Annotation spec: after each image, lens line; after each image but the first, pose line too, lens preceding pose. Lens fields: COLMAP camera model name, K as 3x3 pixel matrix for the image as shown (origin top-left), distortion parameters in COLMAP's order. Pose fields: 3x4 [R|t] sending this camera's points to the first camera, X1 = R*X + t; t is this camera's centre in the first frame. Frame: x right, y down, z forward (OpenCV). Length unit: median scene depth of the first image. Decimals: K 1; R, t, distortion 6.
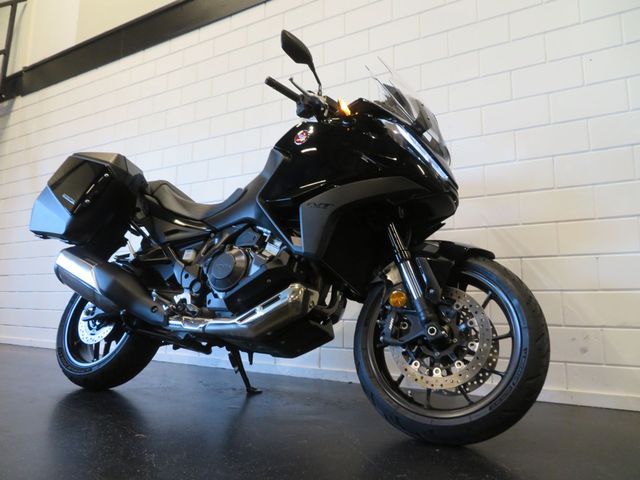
lens RADIAL K [[458.0, 0, 320.0], [0, 458.0, 240.0], [0, 0, 1]] dist [0.004361, -0.002405]
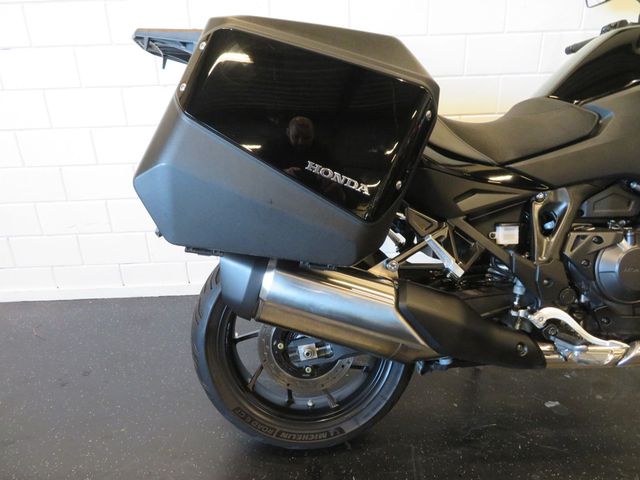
lens RADIAL K [[458.0, 0, 320.0], [0, 458.0, 240.0], [0, 0, 1]] dist [0.004361, -0.002405]
pose [[0.843232, -0.232803, 0.484522, -0.851510], [-0.039093, 0.872409, 0.487210, -0.260903], [-0.536126, -0.429772, 0.726543, 0.770383]]
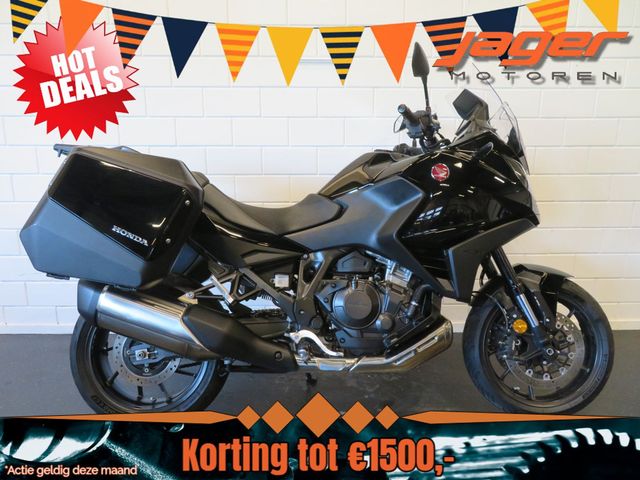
lens RADIAL K [[458.0, 0, 320.0], [0, 458.0, 240.0], [0, 0, 1]] dist [0.004361, -0.002405]
pose [[0.856608, -0.118202, 0.502245, -0.724986], [-0.069095, 0.938359, 0.338686, -0.381925], [-0.511320, -0.324824, 0.795639, 0.309095]]
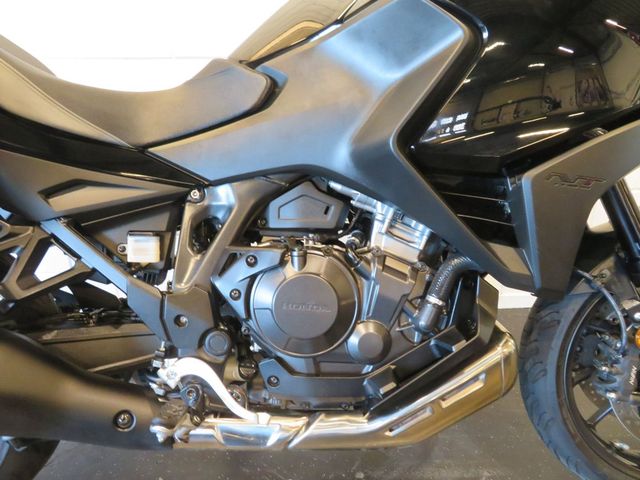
lens RADIAL K [[458.0, 0, 320.0], [0, 458.0, 240.0], [0, 0, 1]] dist [0.004361, -0.002405]
pose [[0.857241, -0.184702, 0.480649, -0.378735], [-0.064122, 0.887894, 0.455558, -0.184496], [-0.510908, -0.421343, 0.749295, 0.683324]]
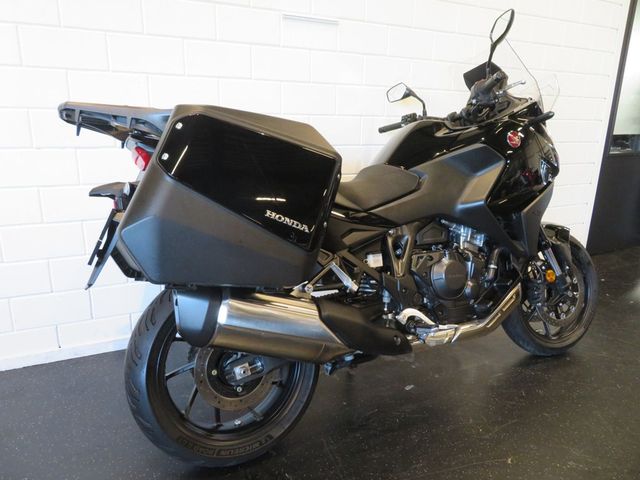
lens RADIAL K [[458.0, 0, 320.0], [0, 458.0, 240.0], [0, 0, 1]] dist [0.004361, -0.002405]
pose [[0.552050, -0.214601, 0.805722, -1.088170], [-0.132792, 0.931351, 0.339046, -0.289922], [-0.823169, -0.294164, 0.485655, 0.766091]]
